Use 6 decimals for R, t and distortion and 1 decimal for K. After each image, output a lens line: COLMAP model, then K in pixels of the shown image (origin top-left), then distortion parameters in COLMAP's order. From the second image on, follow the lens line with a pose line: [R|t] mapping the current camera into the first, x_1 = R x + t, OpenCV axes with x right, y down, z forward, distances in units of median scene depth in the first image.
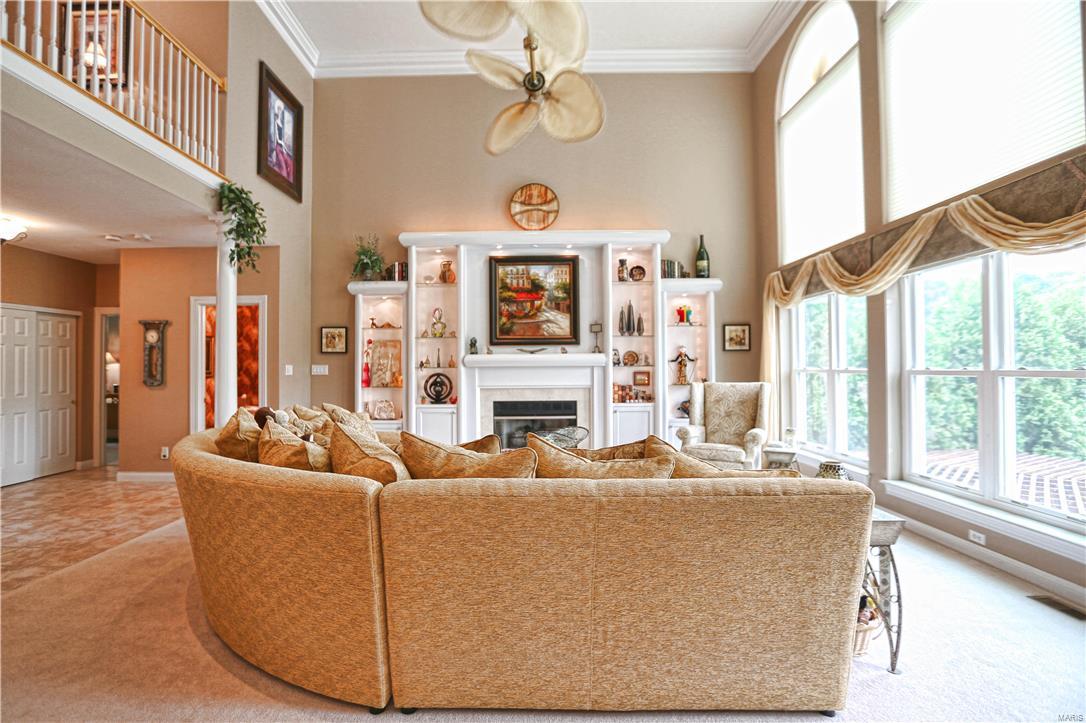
lens RADIAL K [[507.7, 0, 542.1], [0, 507.7, 363.9], [0, 0, 1]] dist [-0.048892, 0.016745]
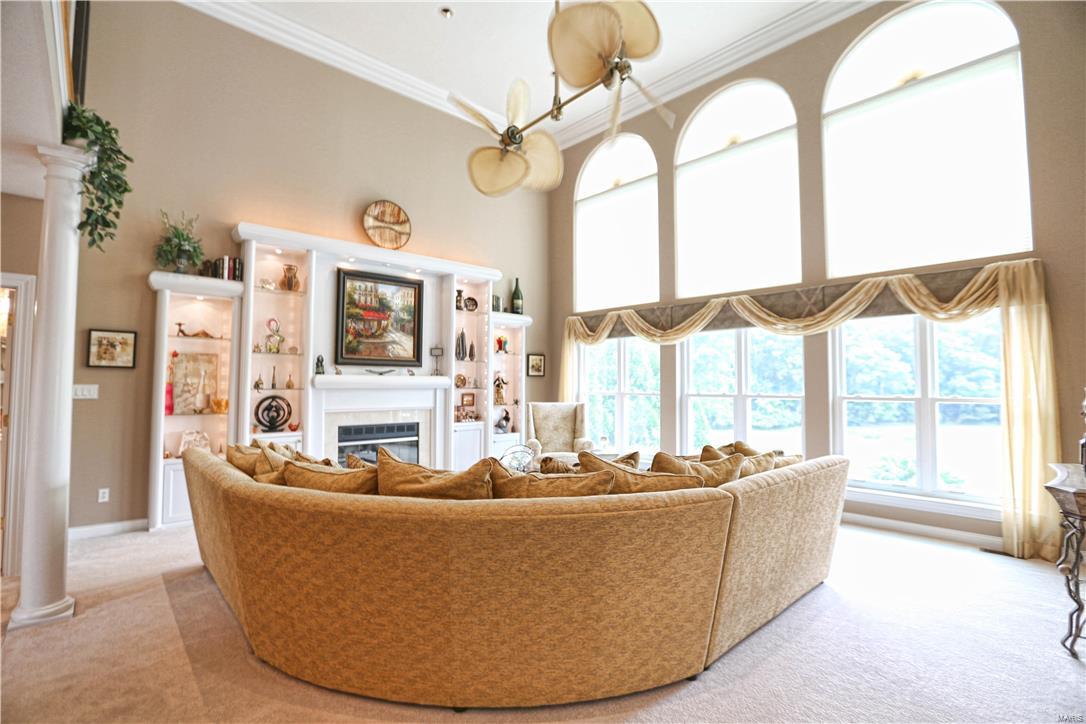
lens RADIAL K [[507.7, 0, 548.2], [0, 507.7, 360.9], [0, 0, 1]] dist [-0.048892, 0.016745]
pose [[0.731299, 0.040458, 0.680856, -0.439526], [-0.013135, 0.998889, -0.045248, -0.007739], [-0.681931, 0.024147, 0.731018, 0.081388]]
